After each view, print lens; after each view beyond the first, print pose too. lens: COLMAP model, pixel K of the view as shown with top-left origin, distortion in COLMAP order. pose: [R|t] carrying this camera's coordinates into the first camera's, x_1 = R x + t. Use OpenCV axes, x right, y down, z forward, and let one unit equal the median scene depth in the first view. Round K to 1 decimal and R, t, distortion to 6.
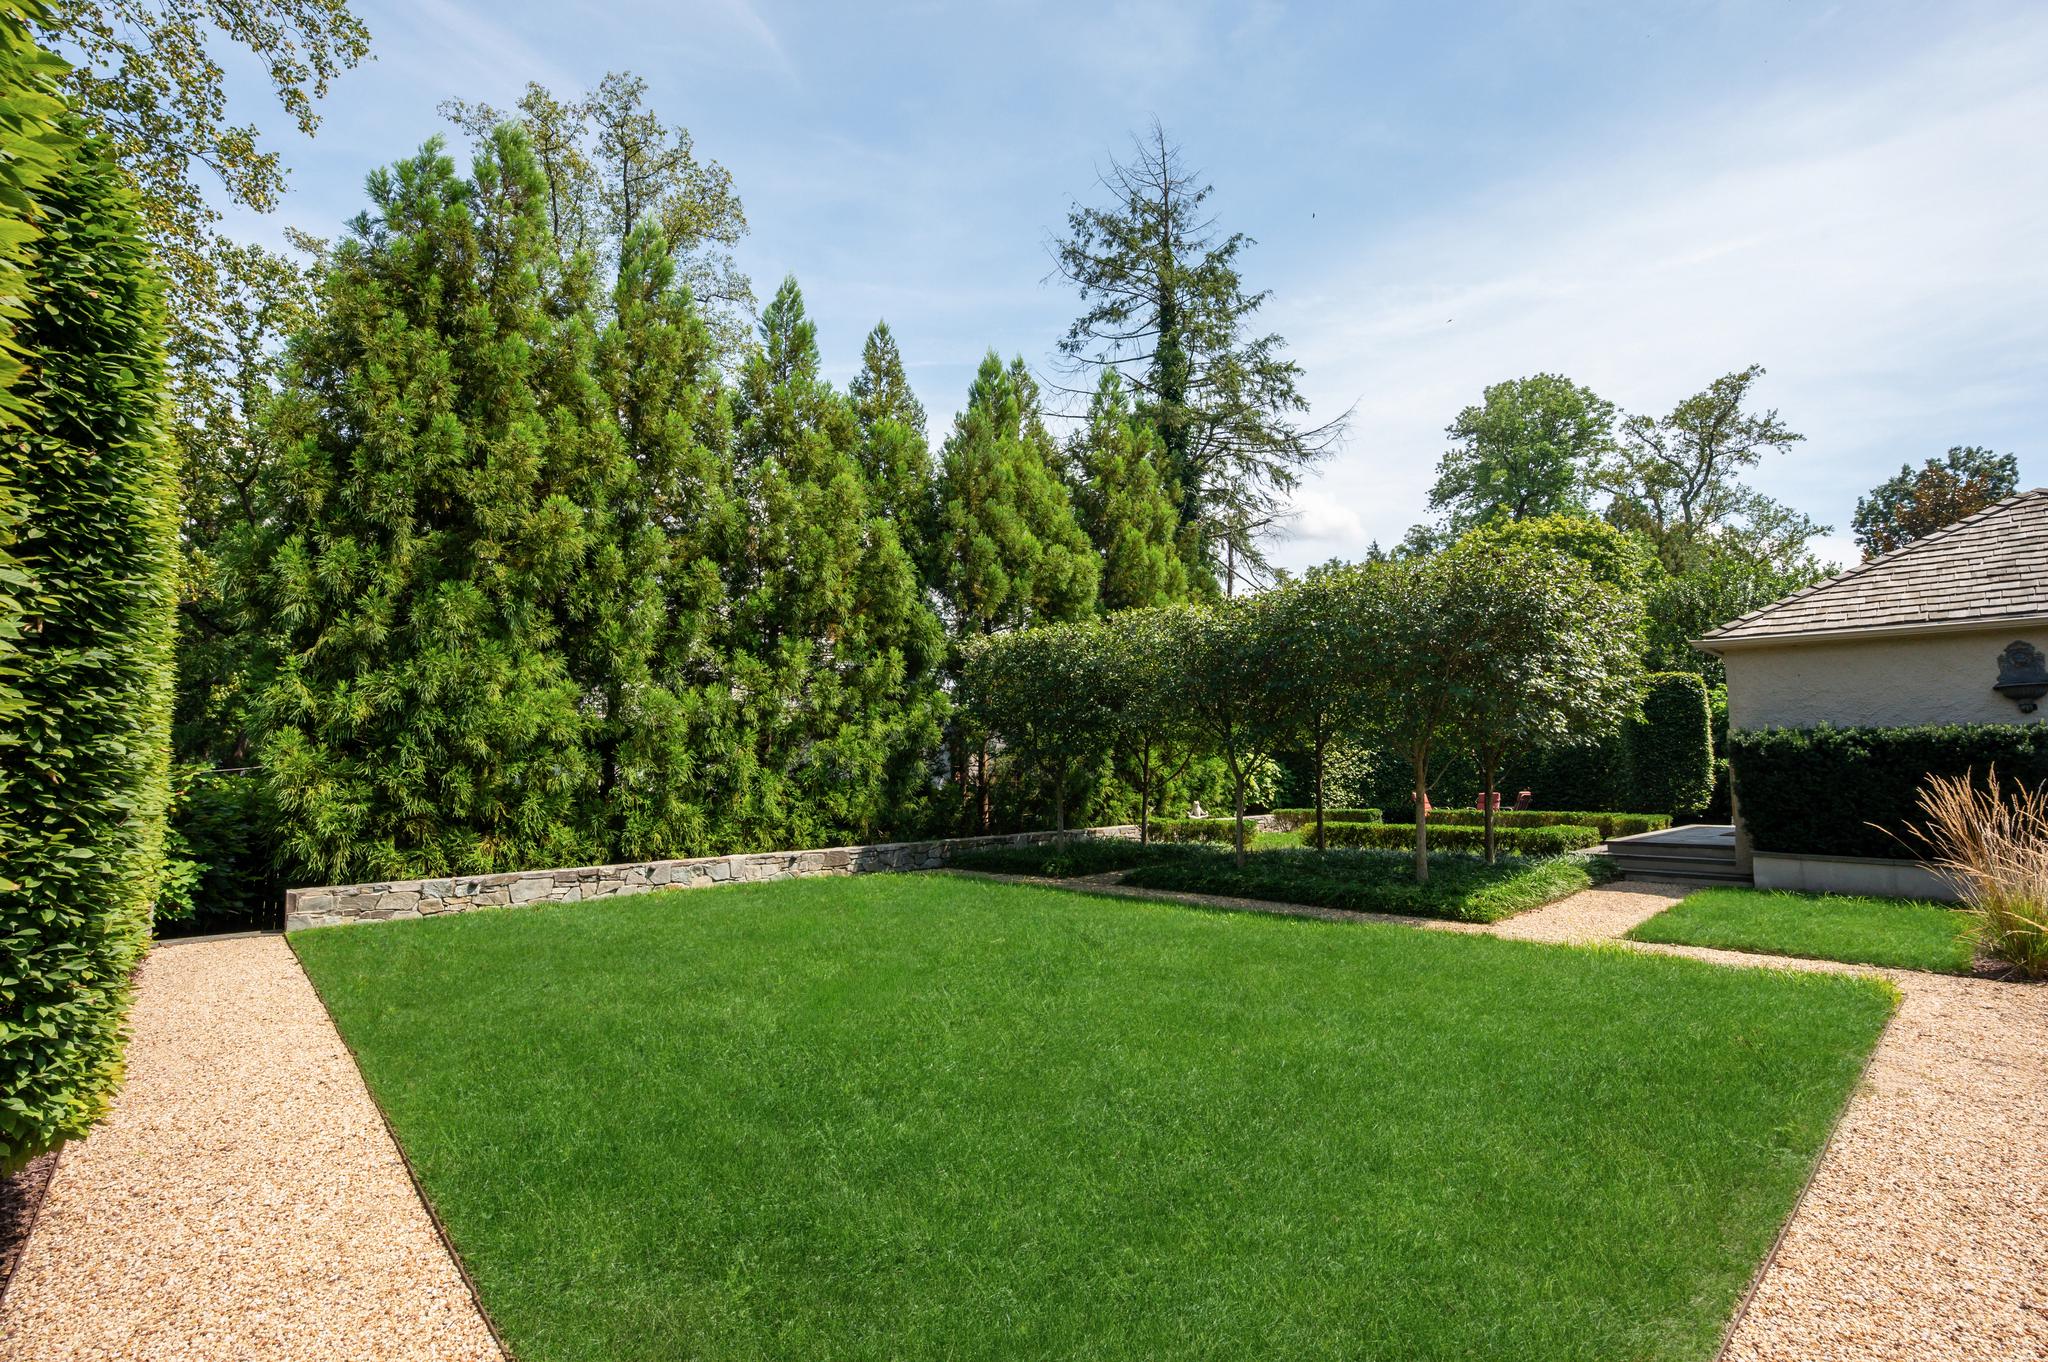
lens RADIAL K [[893.5, 0, 1024.0], [0, 893.5, 681.0], [0, 0, 1]] dist [0.001026, 0.000361]
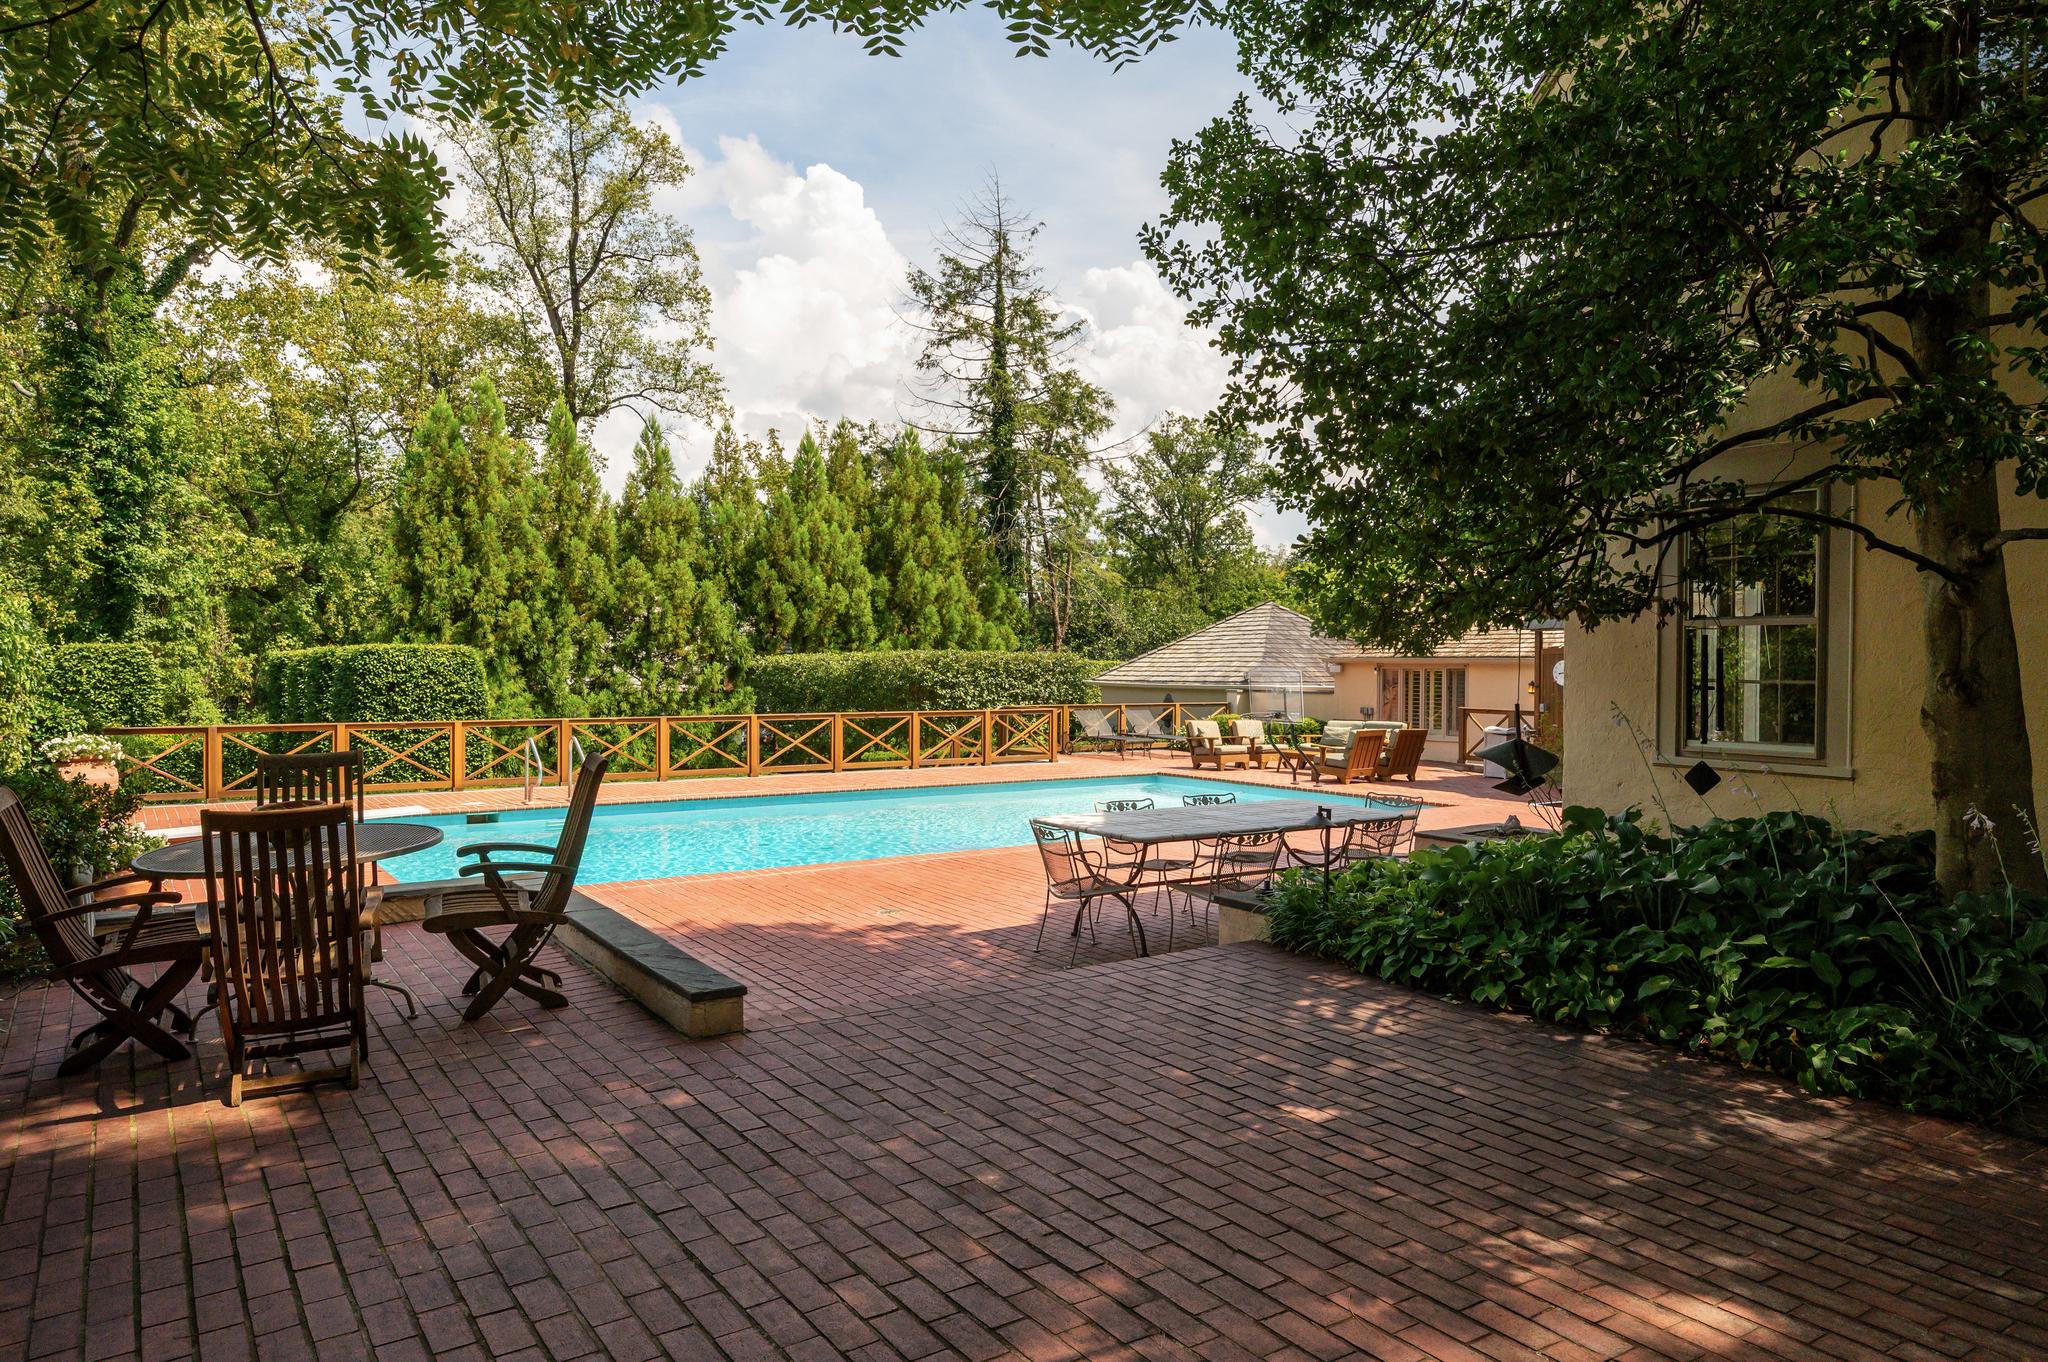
lens RADIAL K [[1322.8, 0, 1024.0], [0, 1322.8, 681.0], [0, 0, 1]] dist [-0.001826, -0.001139]
pose [[0.991064, 0.007880, -0.133153, 0.484931], [0.005543, 0.994958, 0.100142, -0.158481], [0.133271, -0.099985, 0.986023, -0.866330]]
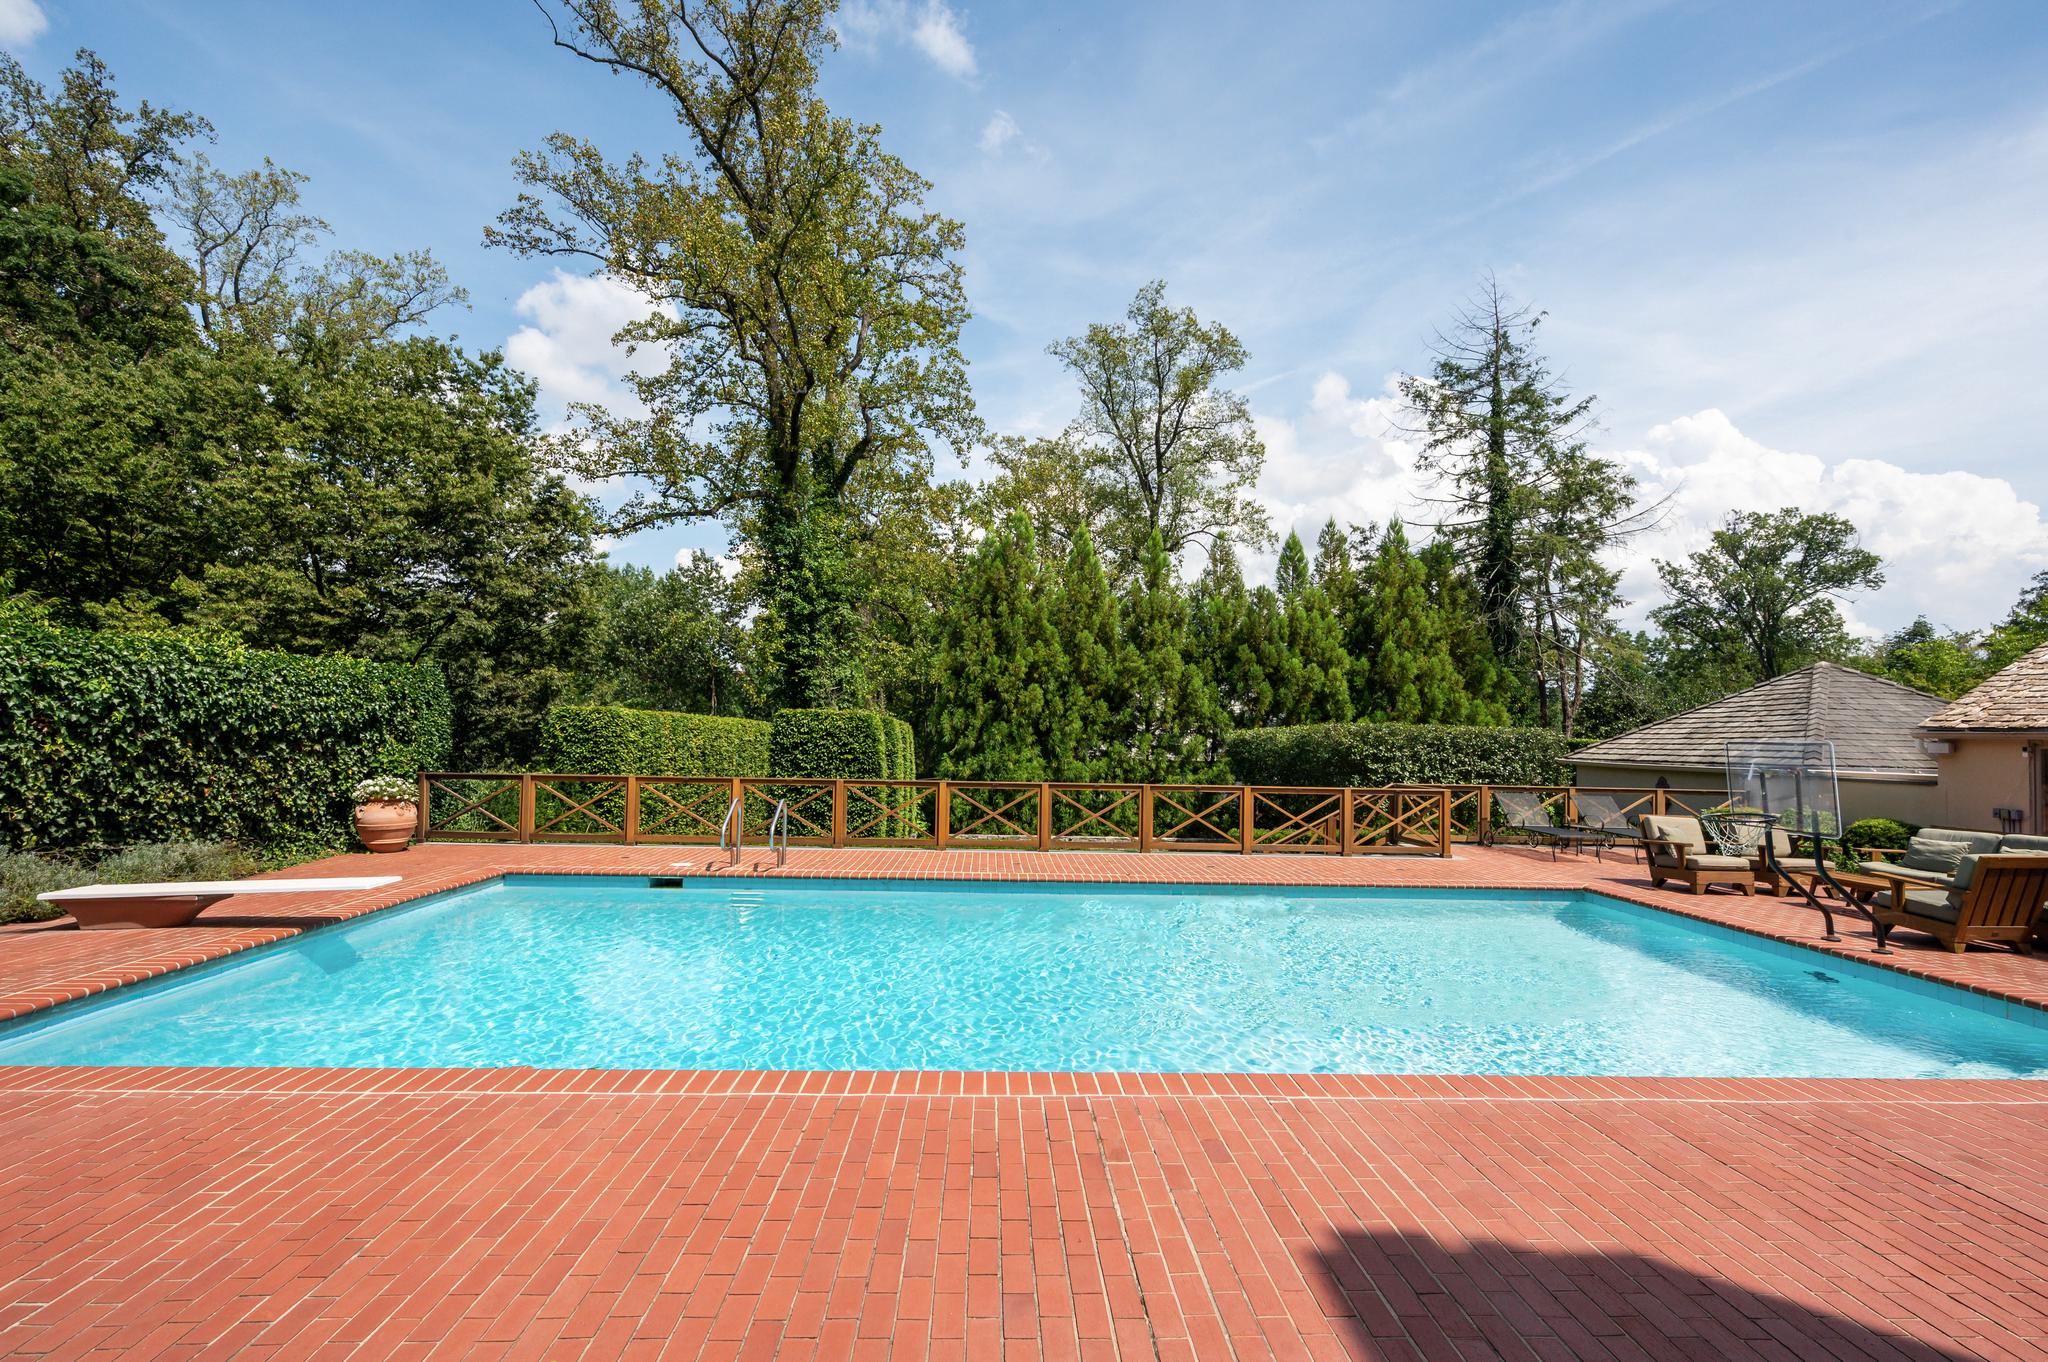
lens RADIAL K [[928.5, 0, 1020.2], [0, 928.5, 703.5], [0, 0, 1]] dist [-0.000325, 0.005508]
pose [[0.767979, -0.006456, -0.640442, 0.534564], [0.035189, 0.998864, 0.032128, -0.117008], [0.639507, -0.047210, 0.767334, -0.476508]]
